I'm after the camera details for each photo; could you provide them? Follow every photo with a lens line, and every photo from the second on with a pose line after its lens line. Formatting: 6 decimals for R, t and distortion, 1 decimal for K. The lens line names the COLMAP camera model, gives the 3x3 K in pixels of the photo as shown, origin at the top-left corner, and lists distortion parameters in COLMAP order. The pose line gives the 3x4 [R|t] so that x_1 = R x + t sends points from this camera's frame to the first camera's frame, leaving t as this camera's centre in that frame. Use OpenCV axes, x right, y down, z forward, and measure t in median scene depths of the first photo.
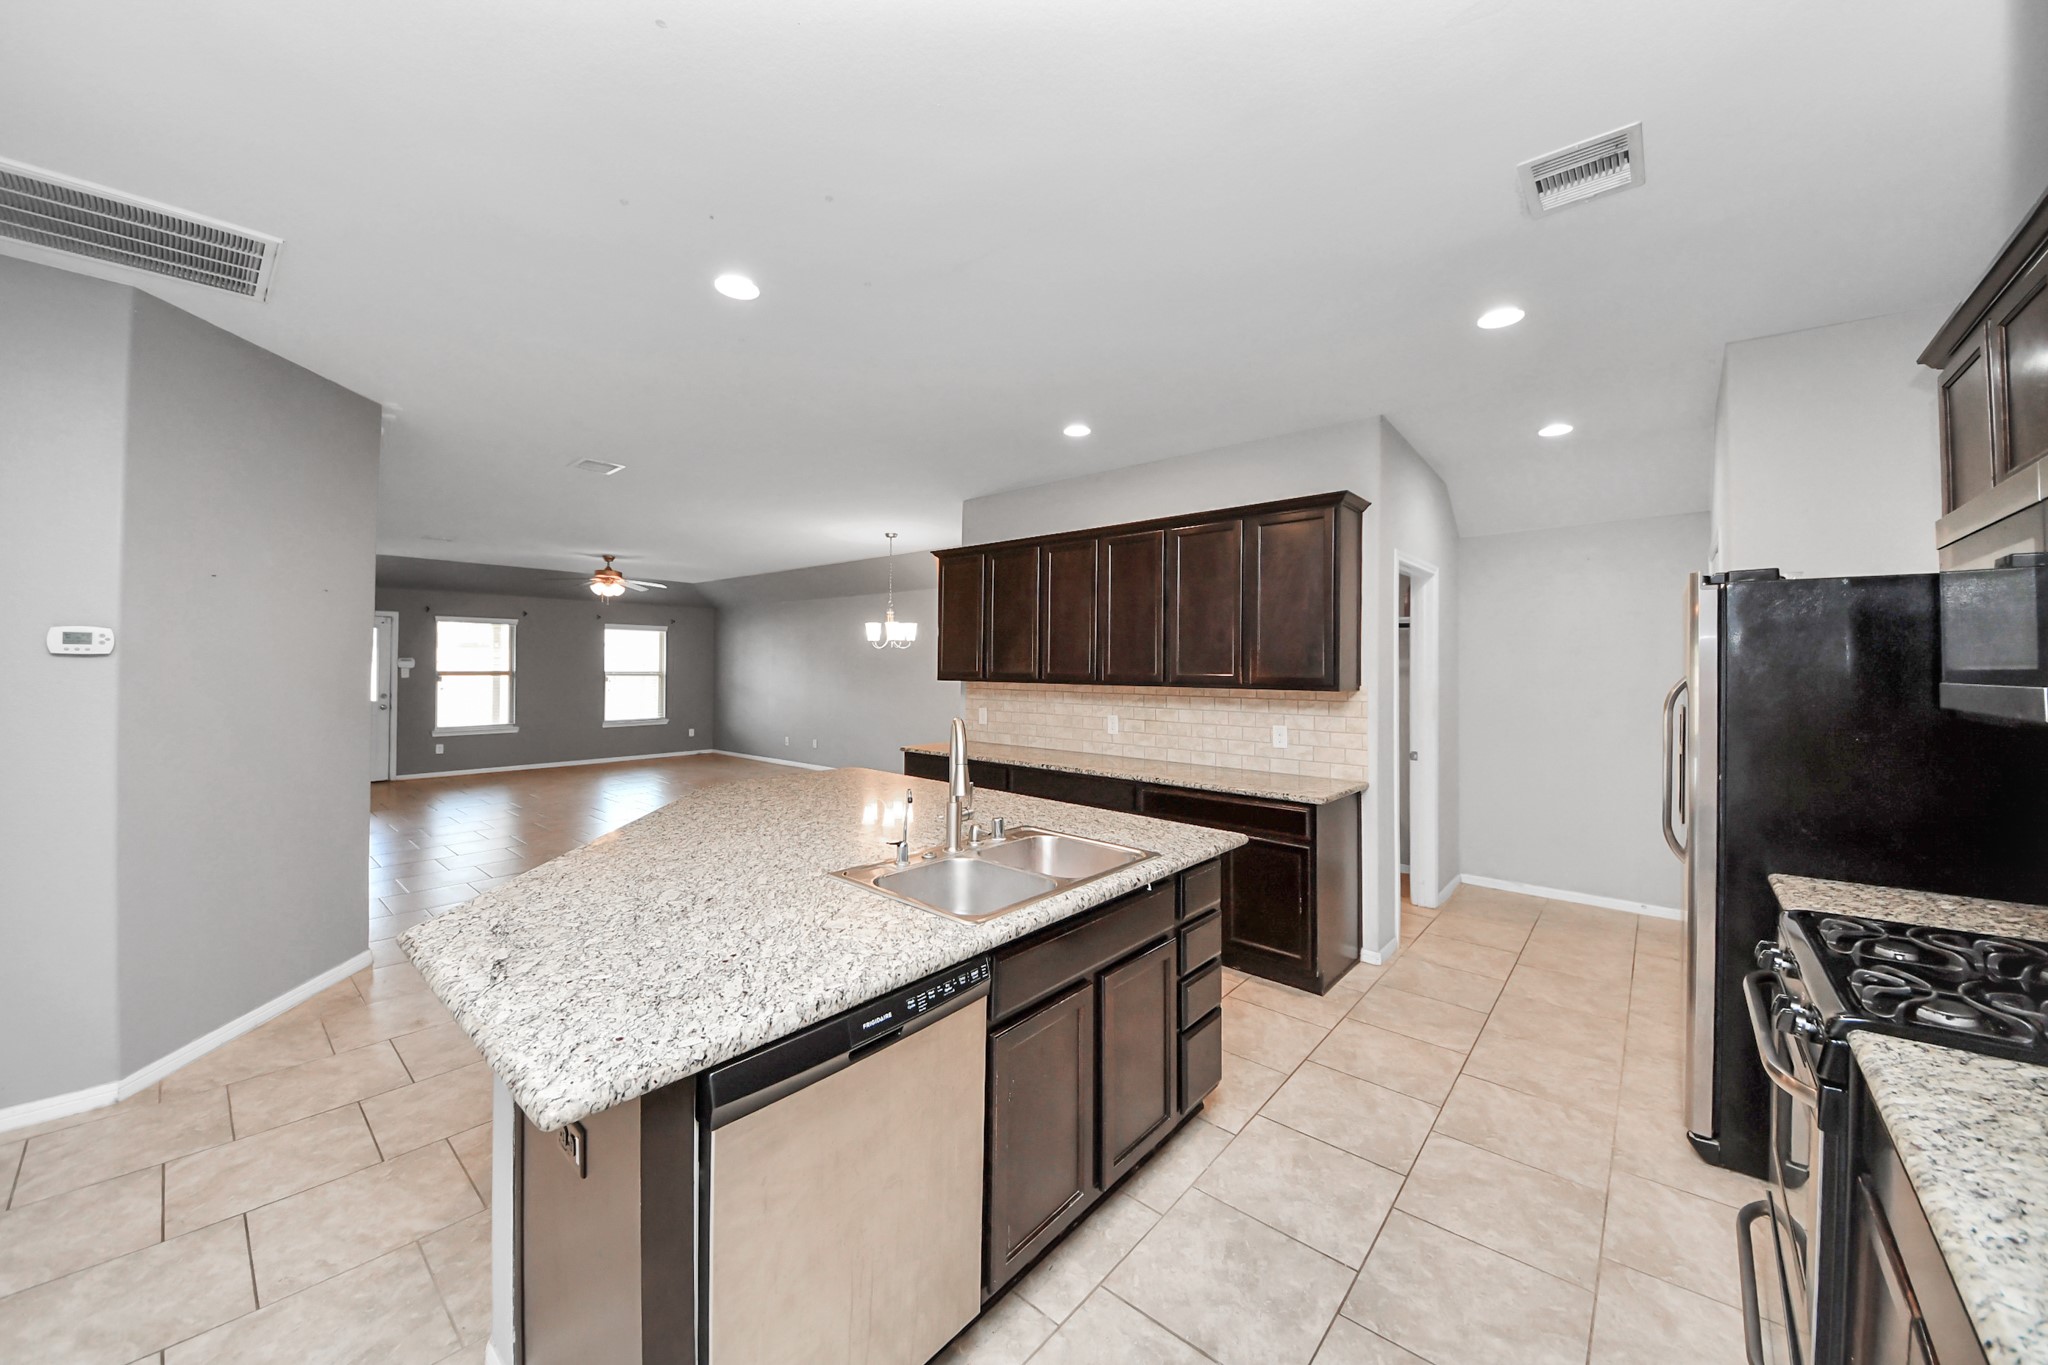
lens RADIAL K [[749.0, 0, 1039.3], [0, 749.0, 665.6], [0, 0, 1]] dist [0.001352, -0.000752]
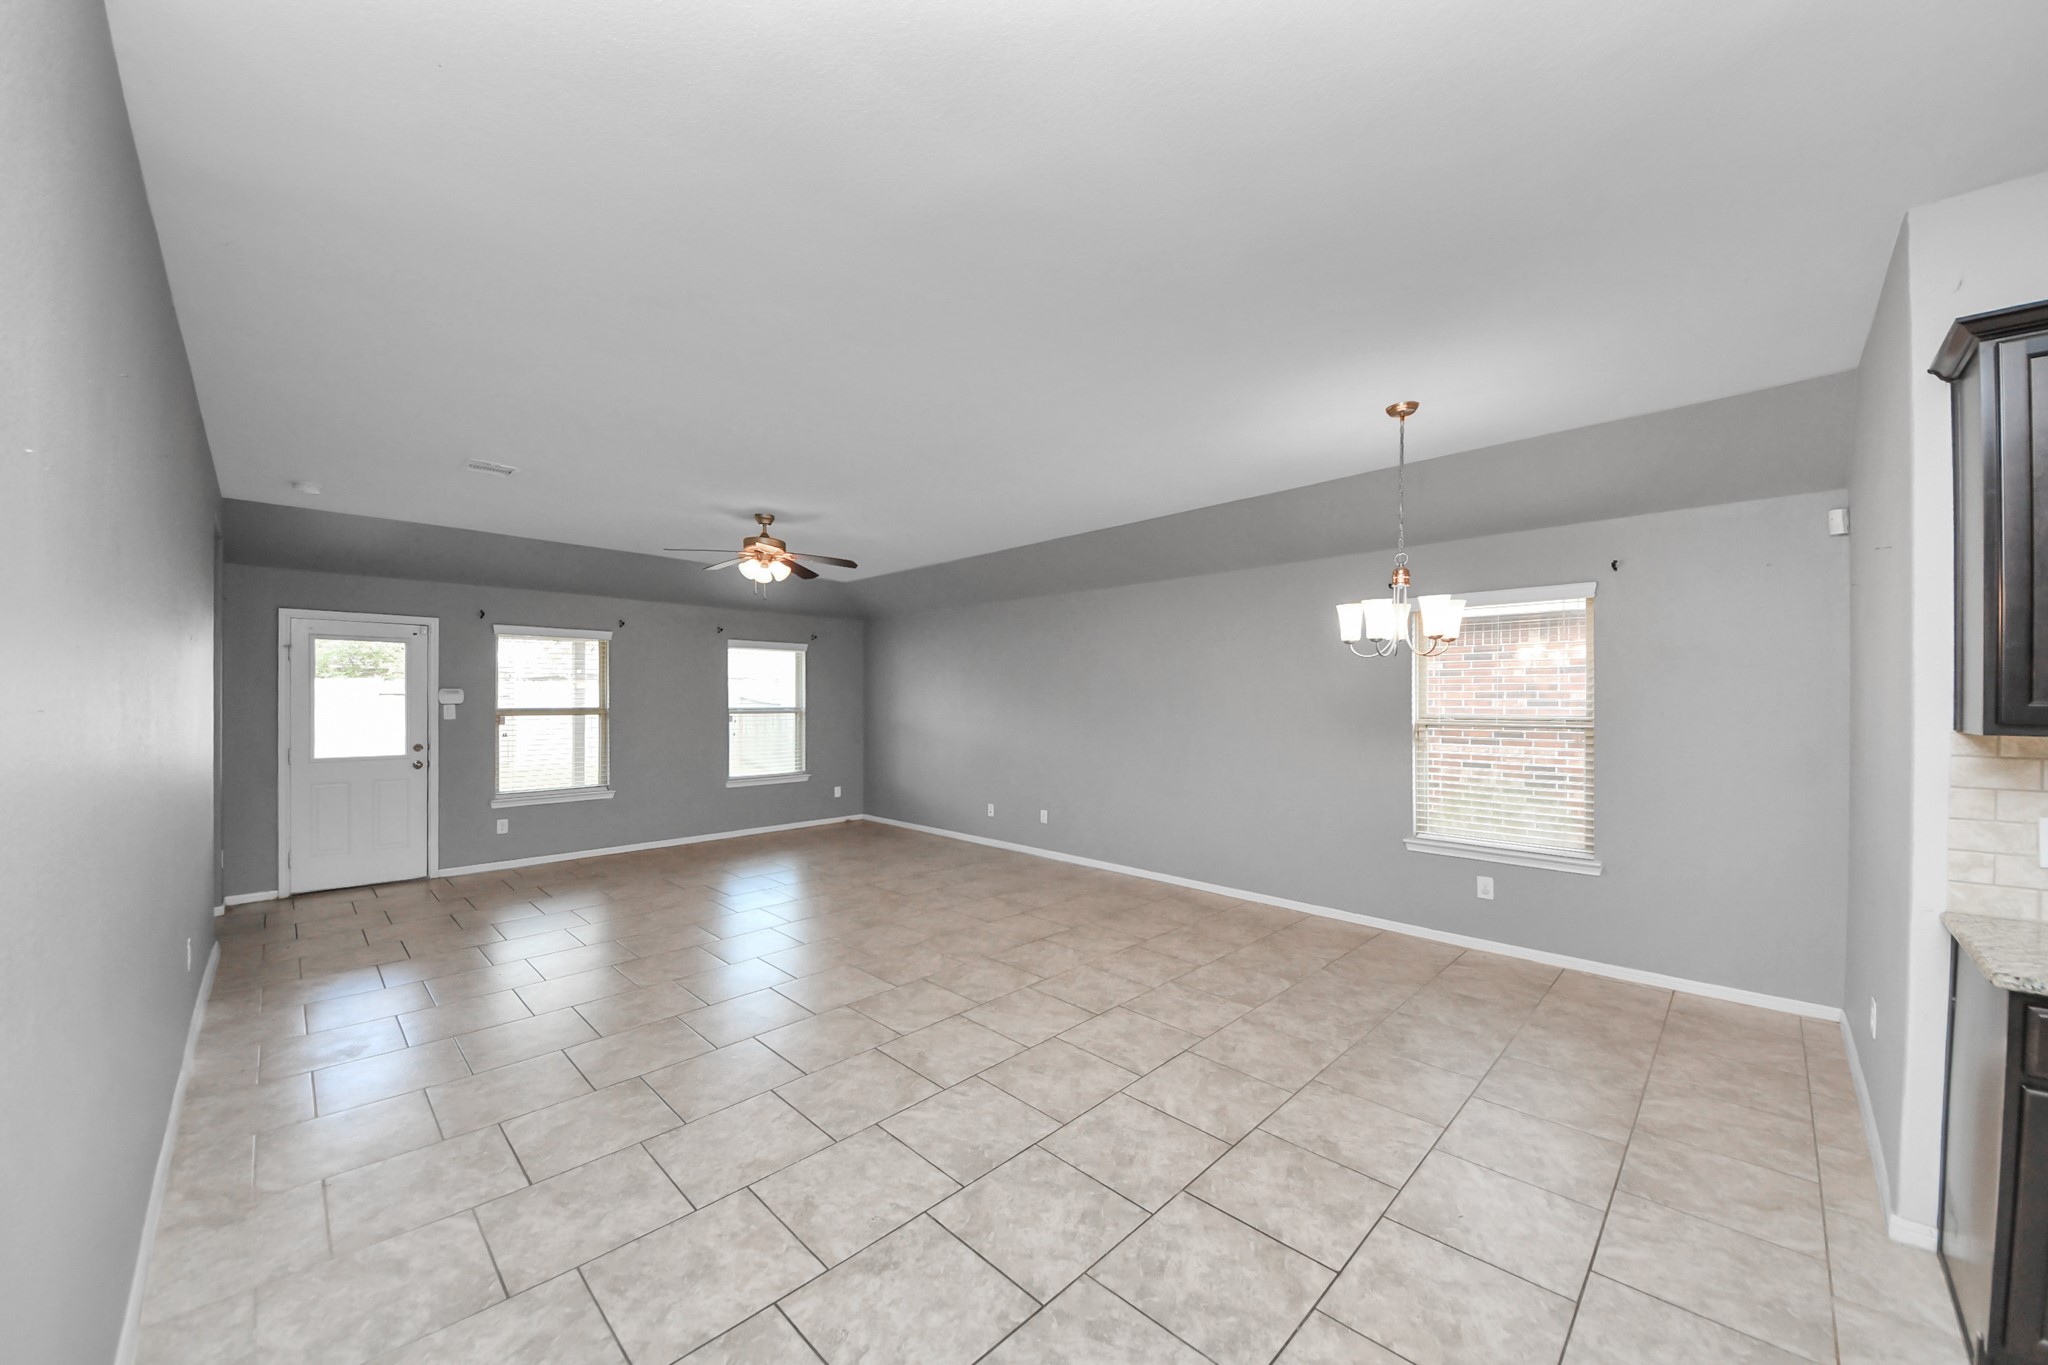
lens RADIAL K [[749.0, 0, 1026.4], [0, 749.0, 701.9], [0, 0, 1]] dist [0.001352, -0.000752]
pose [[0.996390, -0.002780, -0.084853, -0.578148], [0.003439, 0.999965, 0.007612, -0.004570], [0.084829, -0.007876, 0.996364, 0.780470]]
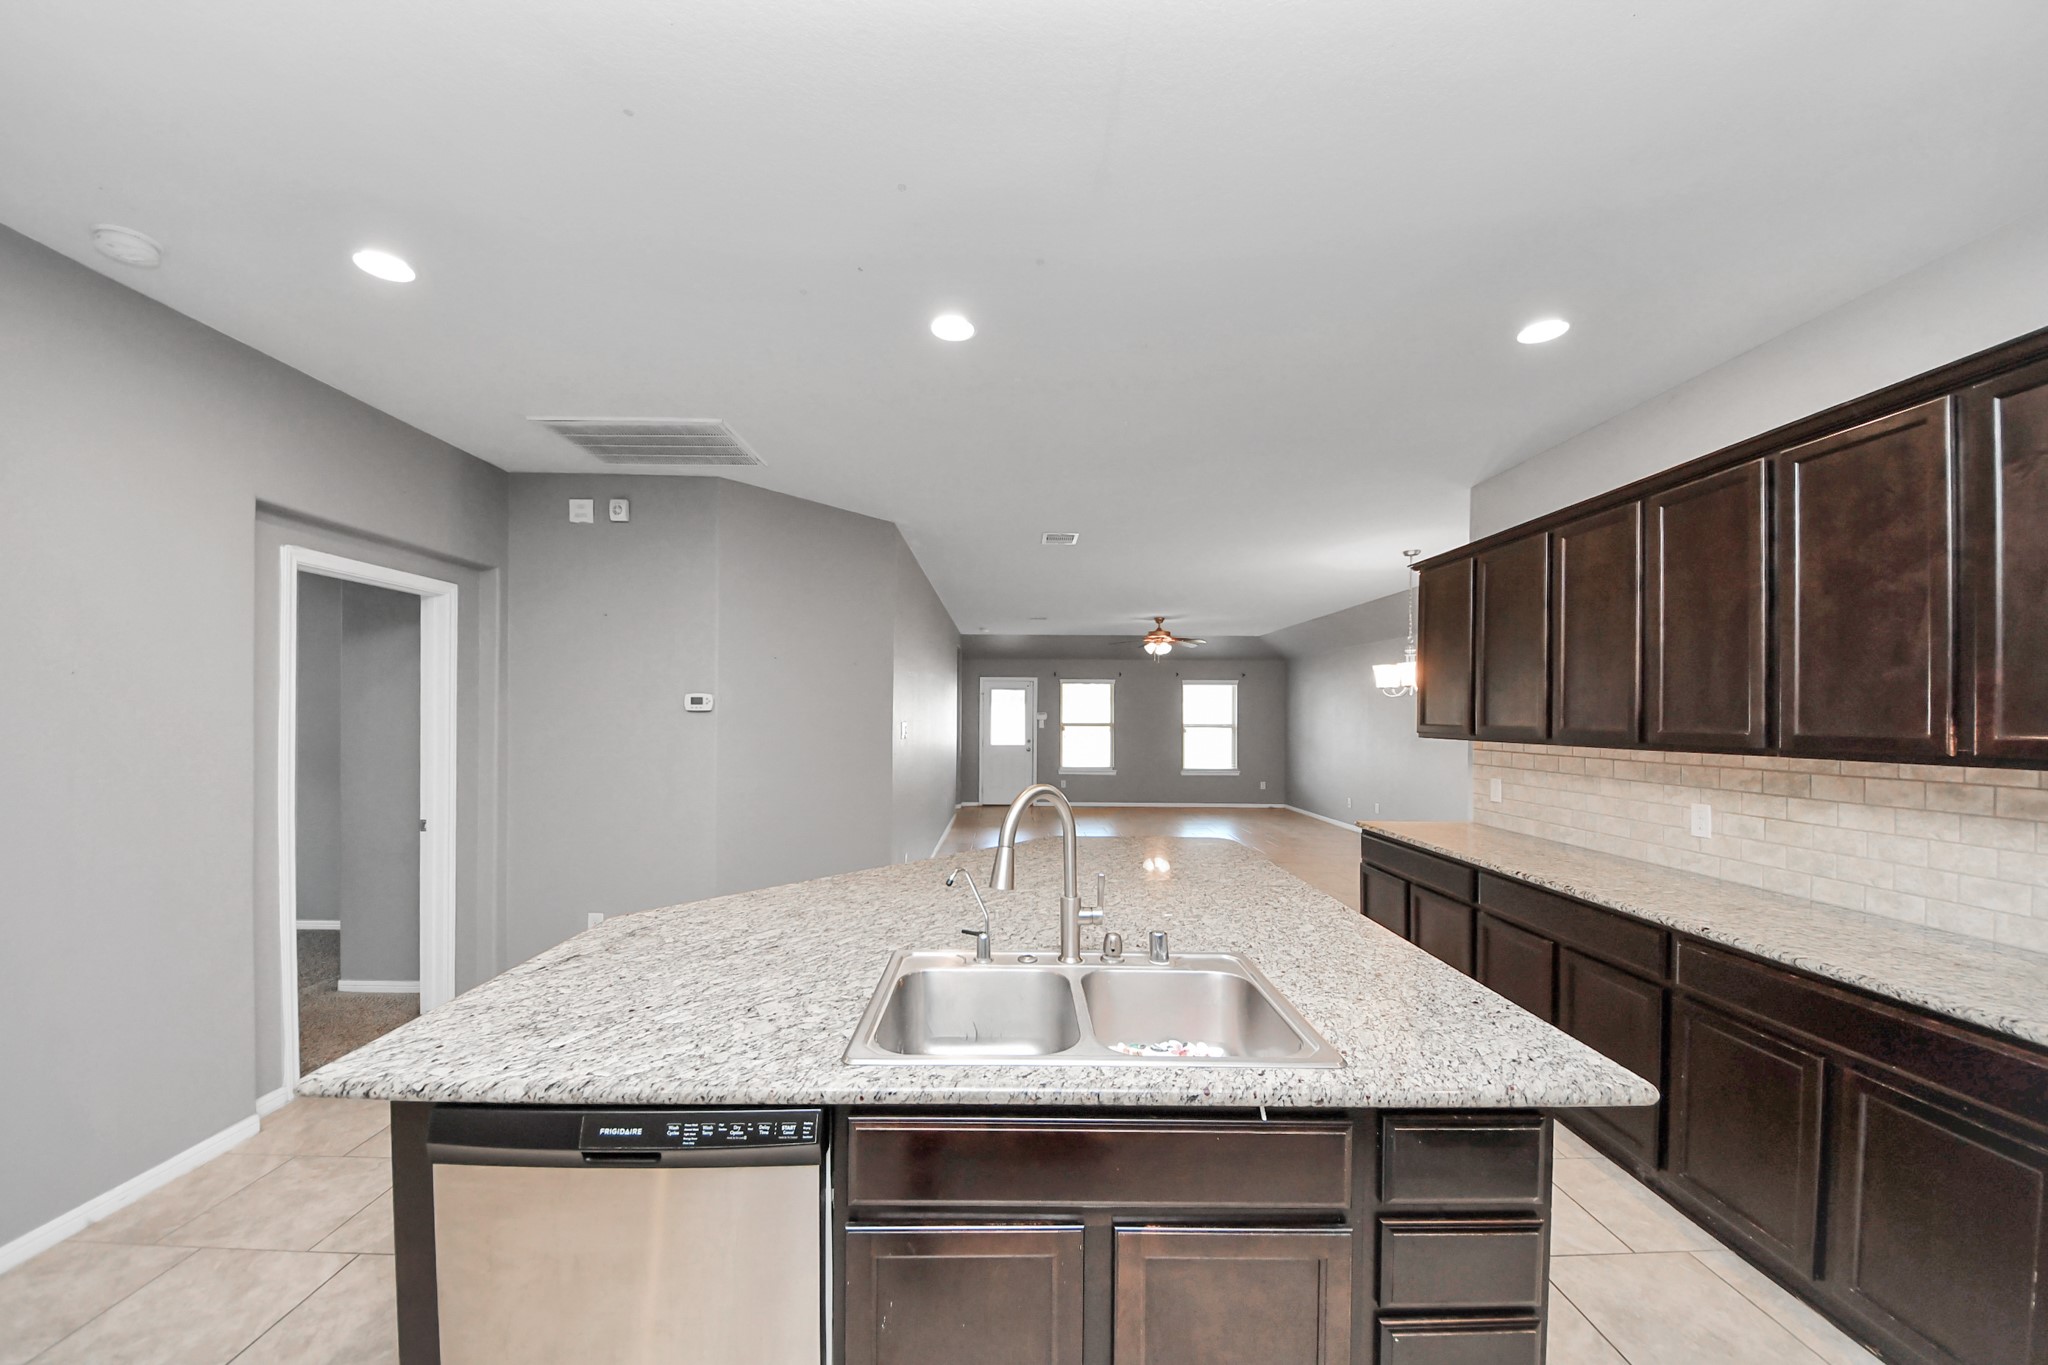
lens RADIAL K [[749.0, 0, 996.2], [0, 749.0, 729.1], [0, 0, 1]] dist [0.001352, -0.000752]
pose [[0.638800, 0.010444, -0.769302, 0.200592], [0.000153, 0.999906, 0.013701, 0.001225], [0.769373, -0.008870, 0.638738, 0.223403]]
